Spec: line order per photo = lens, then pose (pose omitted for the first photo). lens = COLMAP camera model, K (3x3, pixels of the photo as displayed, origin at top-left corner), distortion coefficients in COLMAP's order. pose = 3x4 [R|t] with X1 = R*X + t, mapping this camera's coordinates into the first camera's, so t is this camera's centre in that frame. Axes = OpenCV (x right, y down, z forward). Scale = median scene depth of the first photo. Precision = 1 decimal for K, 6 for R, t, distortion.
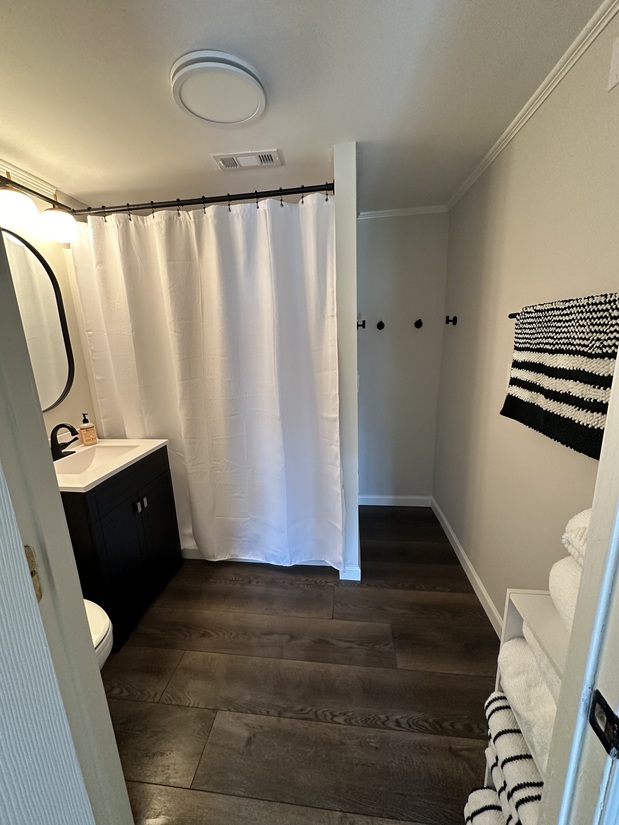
lens RADIAL K [[328.6, 0, 309.5], [0, 328.6, 412.5], [0, 0, 1]] dist [-0.001009, -0.000134]
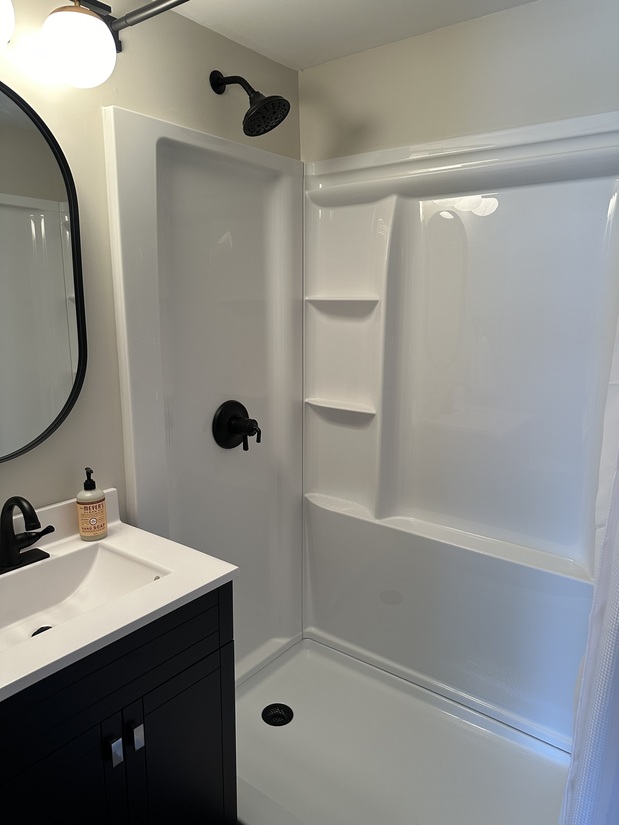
lens RADIAL K [[575.5, 0, 309.5], [0, 575.5, 412.5], [0, 0, 1]] dist [0.062892, -0.075793]
pose [[0.866125, 0.128972, -0.482901, -0.042754], [-0.138849, 0.990194, 0.015420, -0.129337], [0.480154, 0.053694, 0.875539, 0.439224]]
